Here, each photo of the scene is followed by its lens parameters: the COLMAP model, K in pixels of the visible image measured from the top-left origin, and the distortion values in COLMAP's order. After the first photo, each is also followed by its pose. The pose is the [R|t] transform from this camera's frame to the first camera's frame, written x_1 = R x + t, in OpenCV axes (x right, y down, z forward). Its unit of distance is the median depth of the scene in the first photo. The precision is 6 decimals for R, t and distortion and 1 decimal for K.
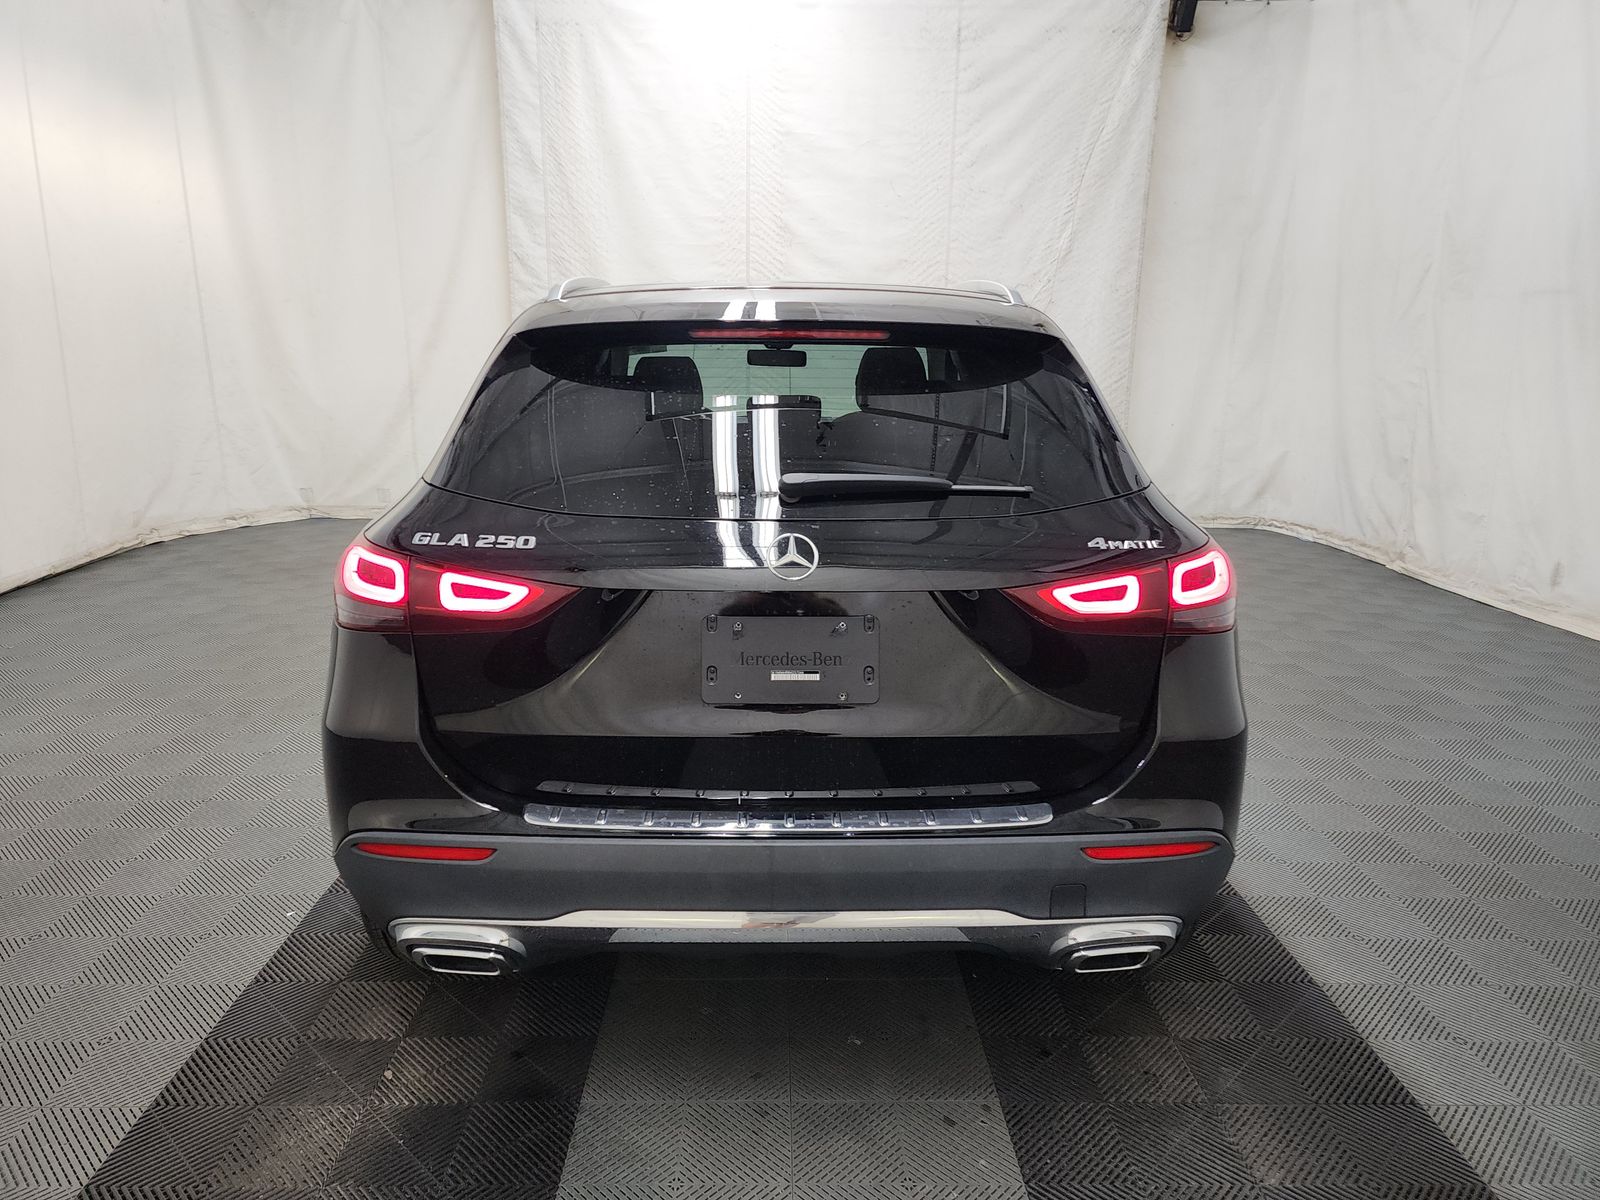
lens RADIAL K [[1050.4, 0, 800.0], [0, 1050.4, 600.0], [0, 0, 1]] dist [0.077692, -0.066060]
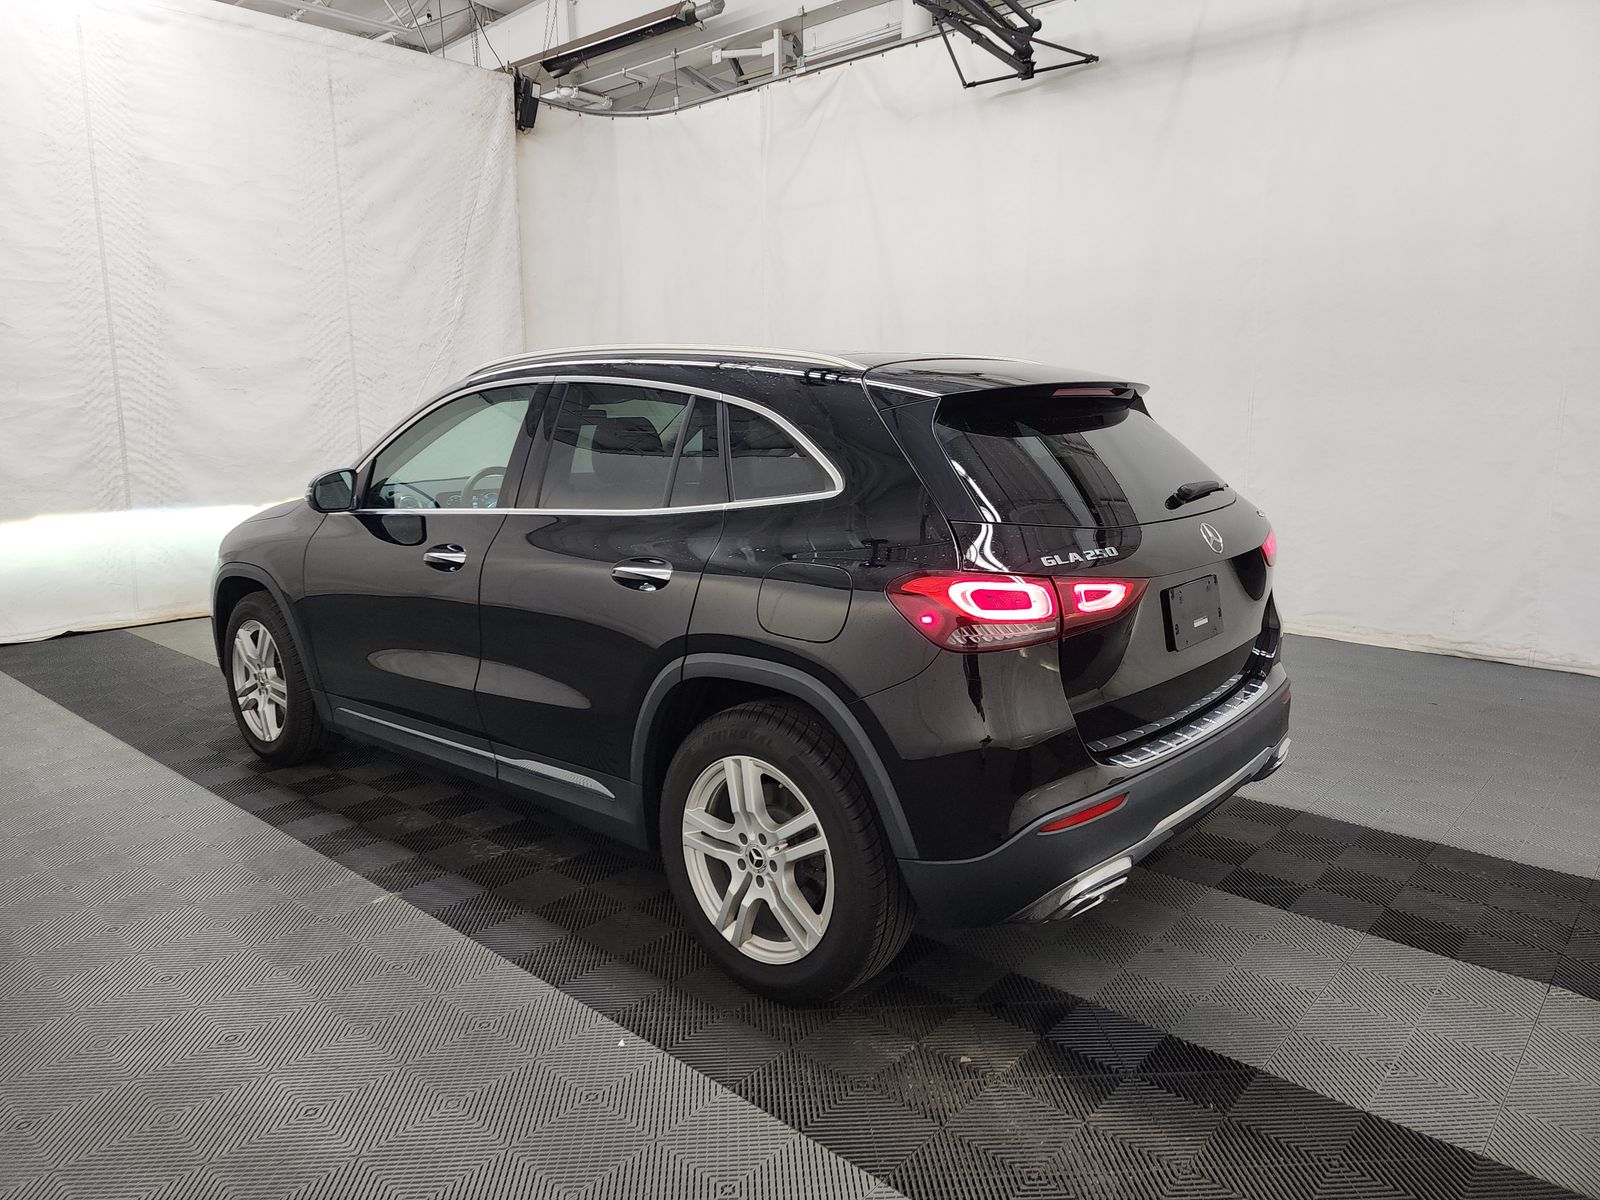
lens RADIAL K [[1050.4, 0, 800.0], [0, 1050.4, 600.0], [0, 0, 1]] dist [0.077692, -0.066060]
pose [[0.678279, -0.149240, 0.719490, -0.322511], [0.186316, 0.982089, 0.028066, -0.022846], [-0.710791, 0.115016, 0.693936, 0.080694]]
